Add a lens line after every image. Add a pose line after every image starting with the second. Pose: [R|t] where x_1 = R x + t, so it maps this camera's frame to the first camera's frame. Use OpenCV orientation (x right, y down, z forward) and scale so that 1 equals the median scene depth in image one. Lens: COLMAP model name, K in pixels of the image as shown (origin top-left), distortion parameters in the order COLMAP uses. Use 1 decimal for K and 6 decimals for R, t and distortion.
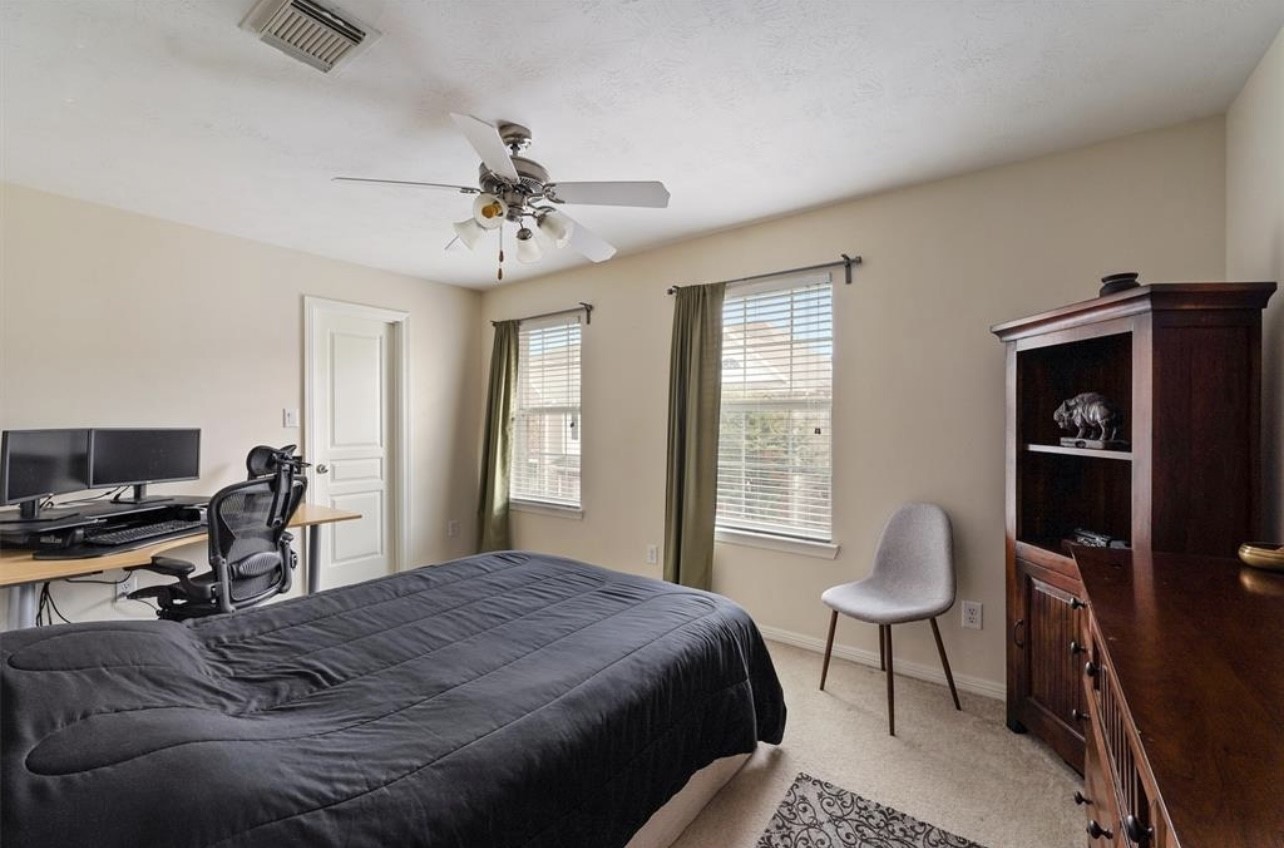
lens RADIAL K [[515.6, 0, 642.0], [0, 515.6, 424.0], [0, 0, 1]] dist [-0.000141, -0.000014]
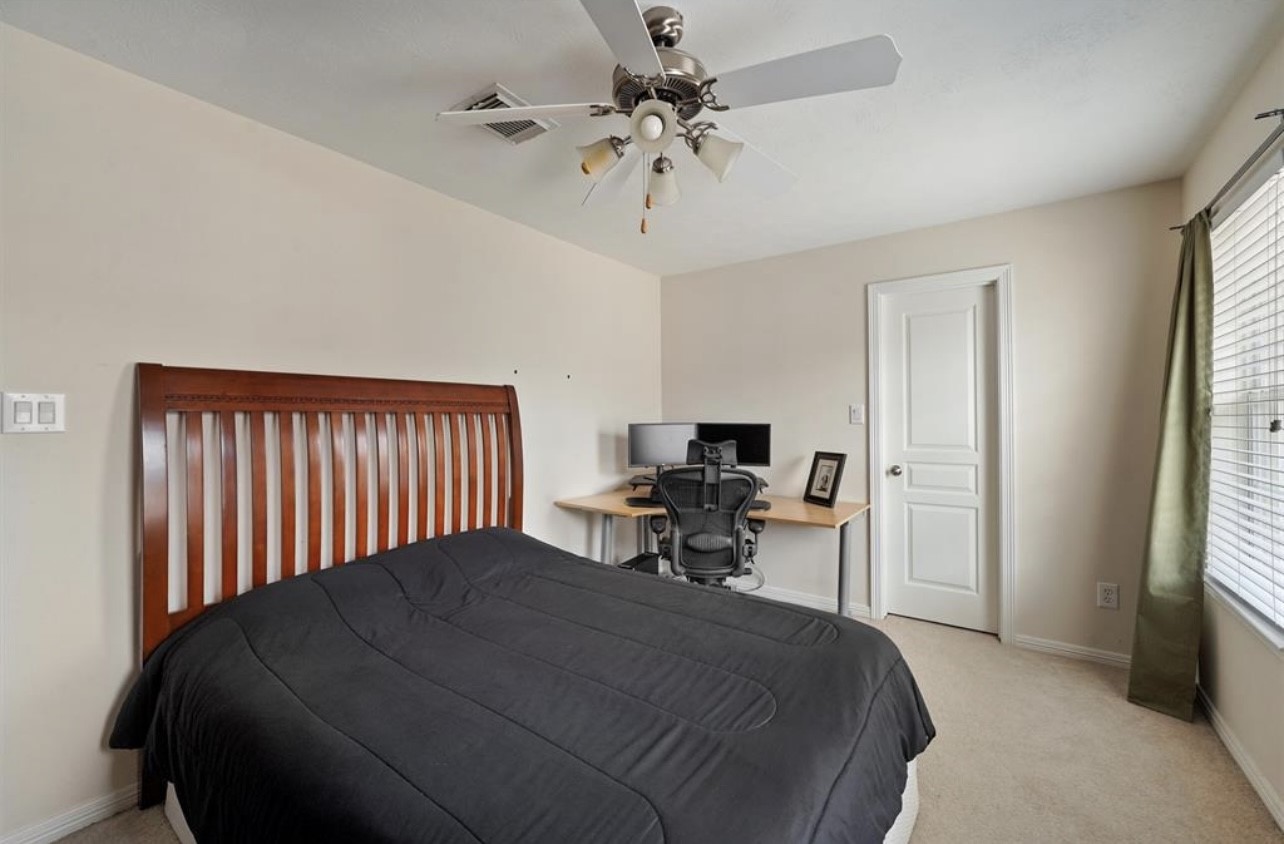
lens RADIAL K [[513.8, 0, 642.0], [0, 513.8, 422.0], [0, 0, 1]] dist [-0.000115, 0.000017]
pose [[0.015067, 0.010677, -0.999829, 0.262793], [-0.000036, 0.999943, 0.010677, -0.007086], [0.999886, -0.000125, 0.015066, 0.535043]]
